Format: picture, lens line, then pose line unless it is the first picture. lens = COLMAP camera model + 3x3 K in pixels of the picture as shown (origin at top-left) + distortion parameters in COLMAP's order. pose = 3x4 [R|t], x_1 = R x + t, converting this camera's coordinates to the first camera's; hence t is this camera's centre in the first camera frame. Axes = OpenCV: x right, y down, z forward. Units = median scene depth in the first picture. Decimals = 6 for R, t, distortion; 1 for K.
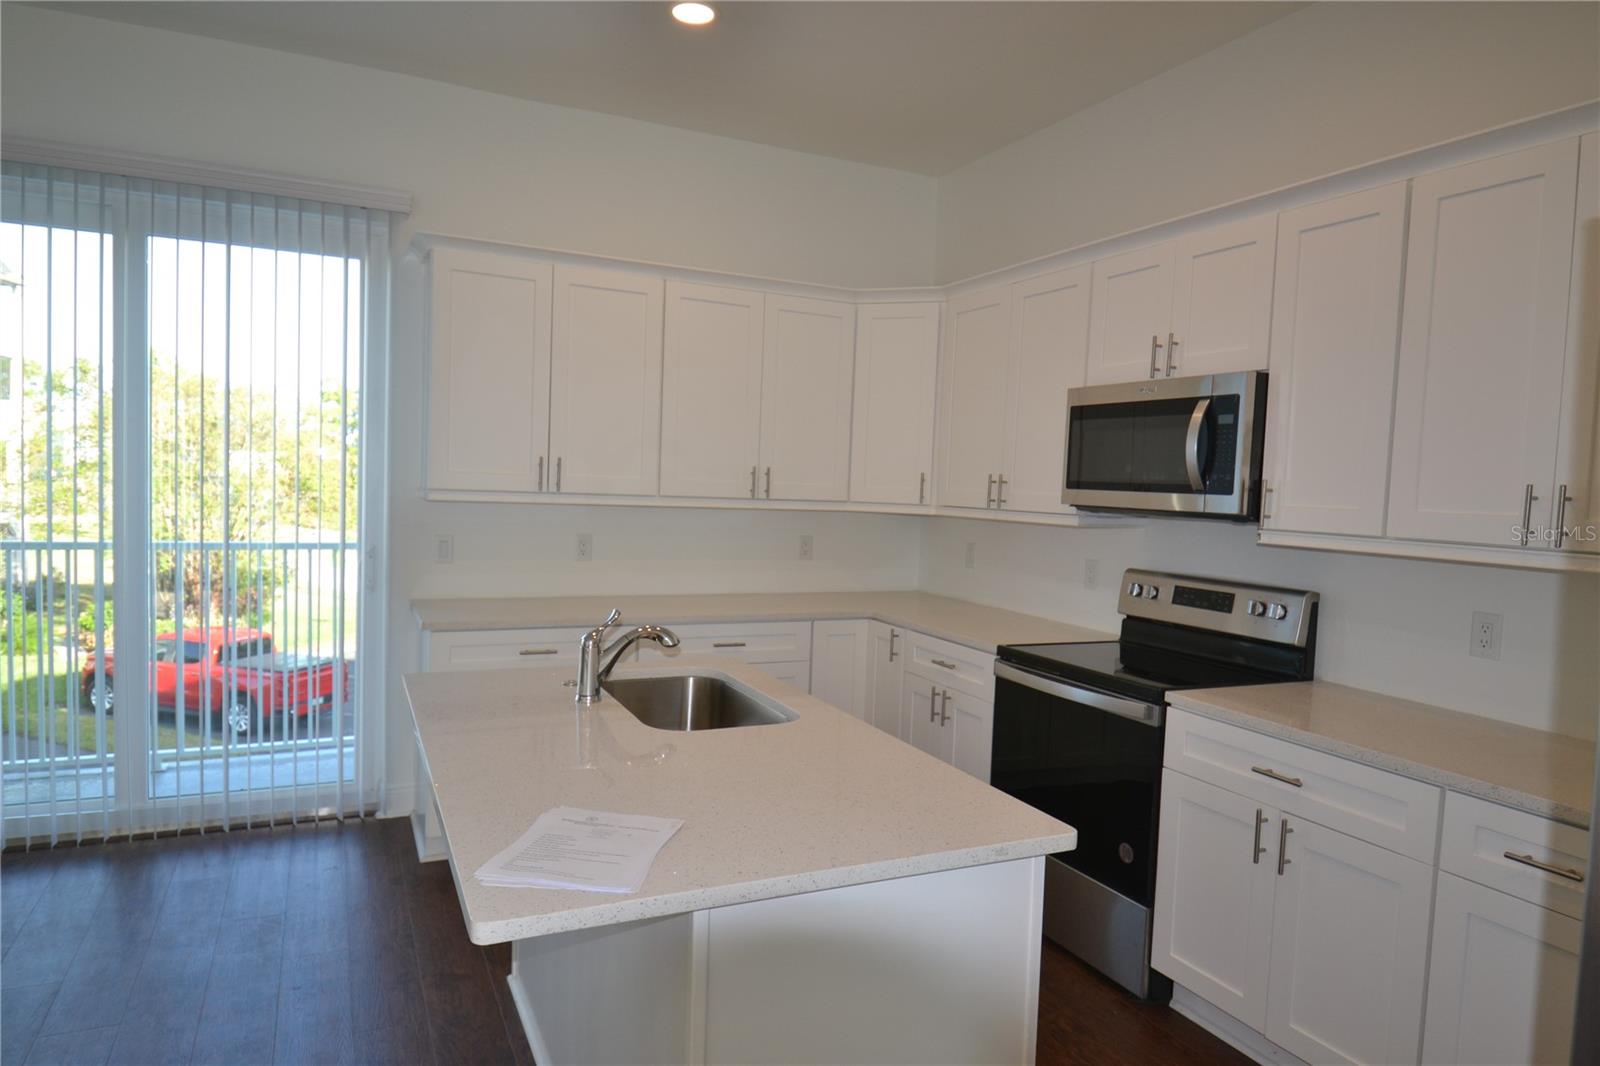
lens RADIAL K [[974.3, 0, 793.7], [0, 974.3, 520.5], [0, 0, 1]] dist [0.027929, -0.042206]
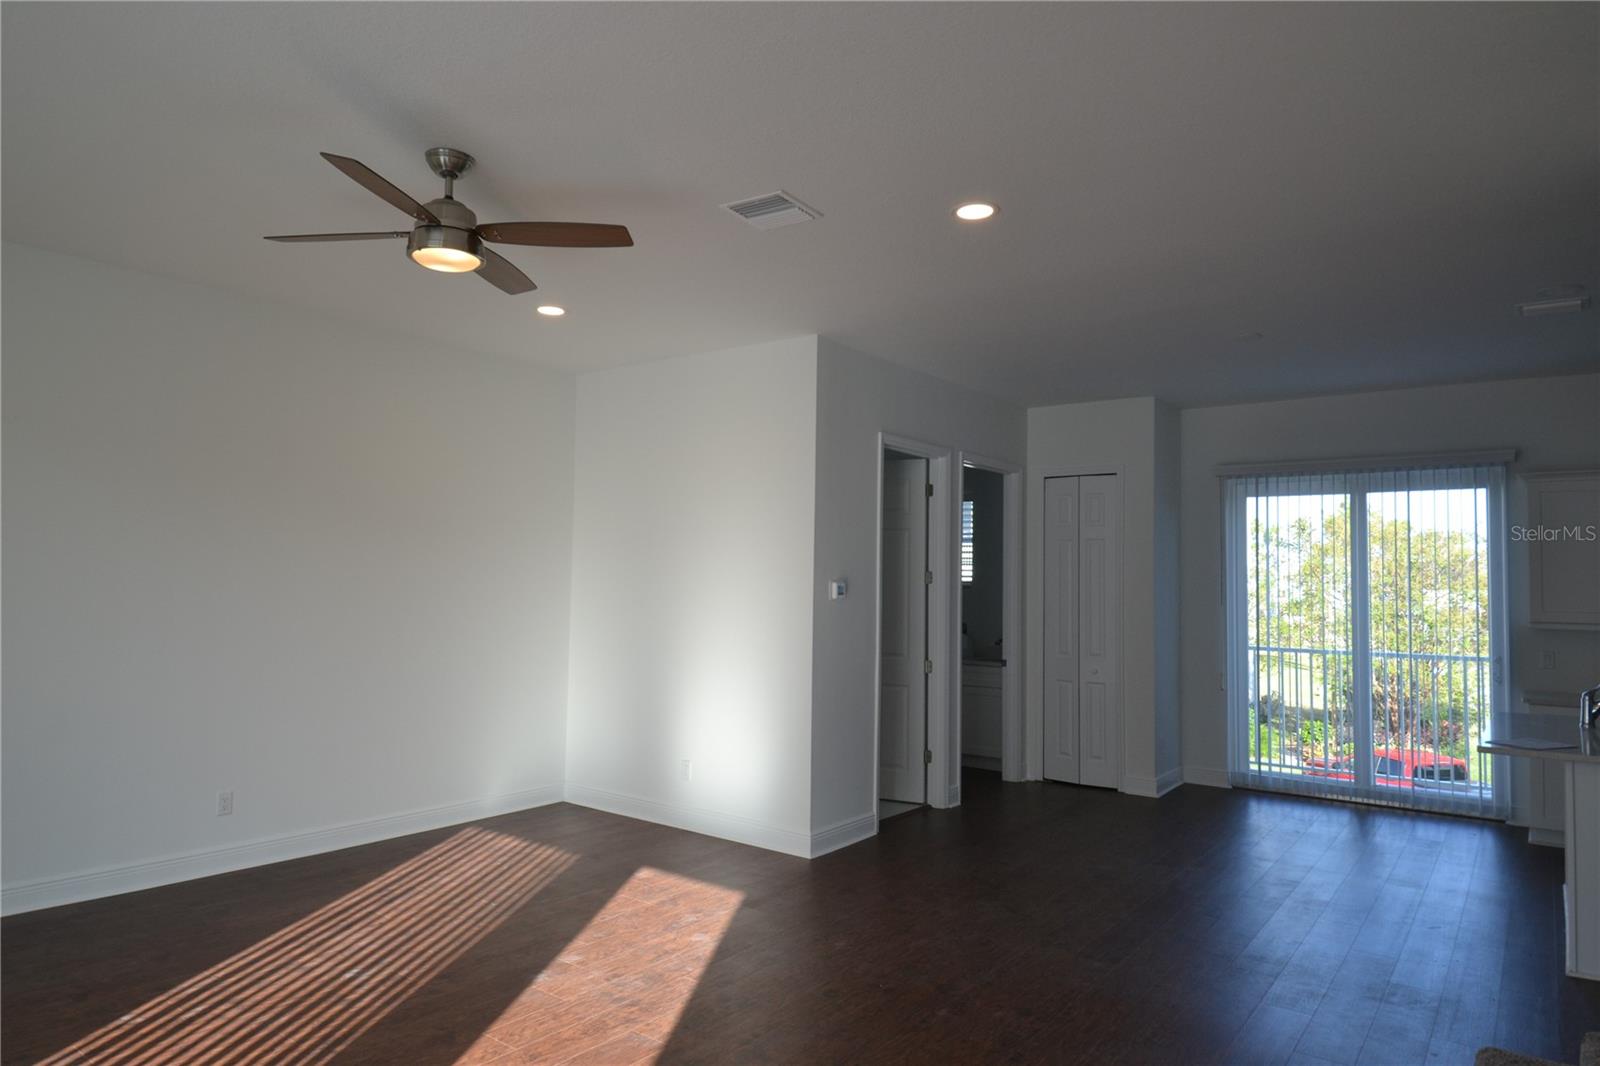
lens RADIAL K [[974.3, 0, 793.7], [0, 974.3, 520.5], [0, 0, 1]] dist [0.027929, -0.042206]
pose [[0.457515, -0.077462, -0.885821, 0.558316], [-0.049886, 0.992393, -0.112546, 0.048728], [0.887801, 0.095681, 0.450171, -0.915128]]
